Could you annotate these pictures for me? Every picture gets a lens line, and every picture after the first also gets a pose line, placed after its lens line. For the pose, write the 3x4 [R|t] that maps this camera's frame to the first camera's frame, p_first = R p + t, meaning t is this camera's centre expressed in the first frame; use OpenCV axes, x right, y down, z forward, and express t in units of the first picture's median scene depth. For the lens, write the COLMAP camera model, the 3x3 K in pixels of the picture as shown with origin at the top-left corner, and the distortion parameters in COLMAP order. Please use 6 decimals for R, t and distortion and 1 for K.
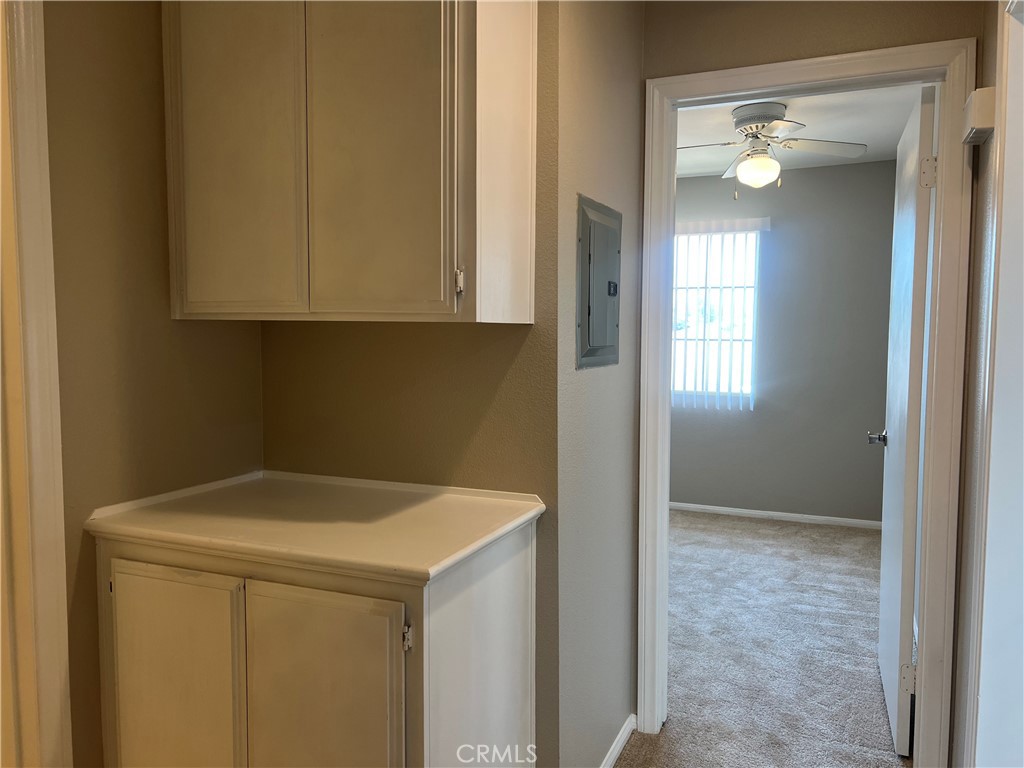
lens RADIAL K [[773.9, 0, 512.0], [0, 773.9, 384.0], [0, 0, 1]] dist [0.005783, 0.003982]
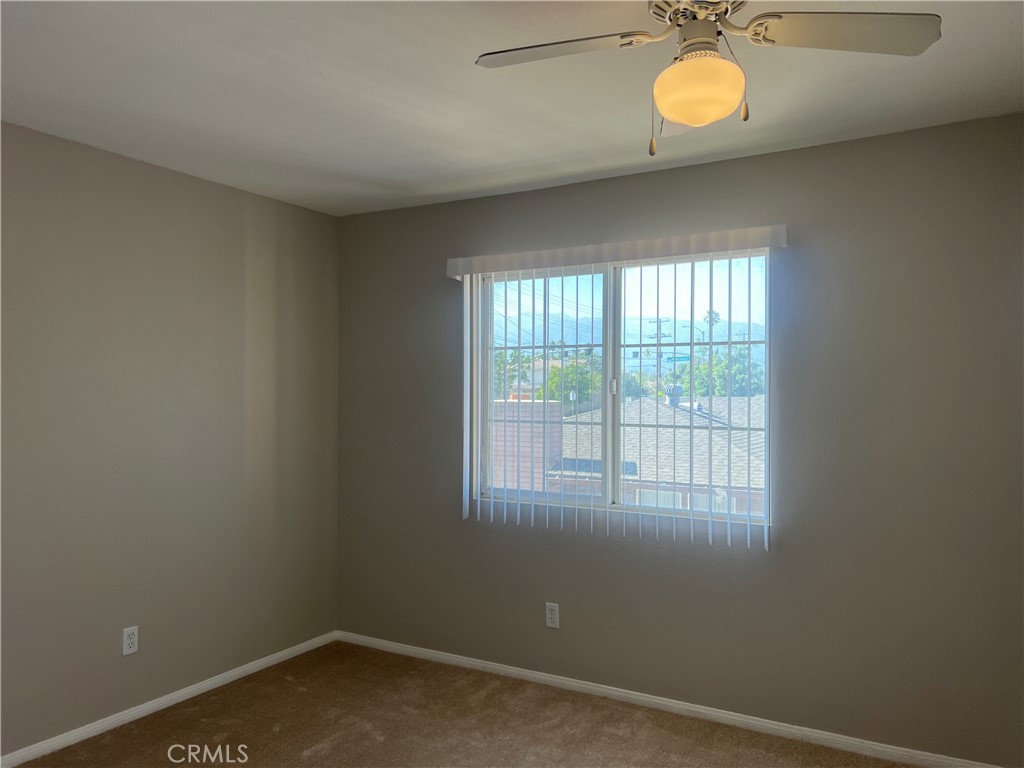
lens RADIAL K [[773.9, 0, 512.0], [0, 773.9, 384.0], [0, 0, 1]] dist [0.005783, 0.003982]
pose [[0.993648, -0.003773, -0.112469, 0.186583], [-0.005645, 0.996508, -0.083304, -0.041908], [0.112390, 0.083409, 0.990157, 0.390126]]
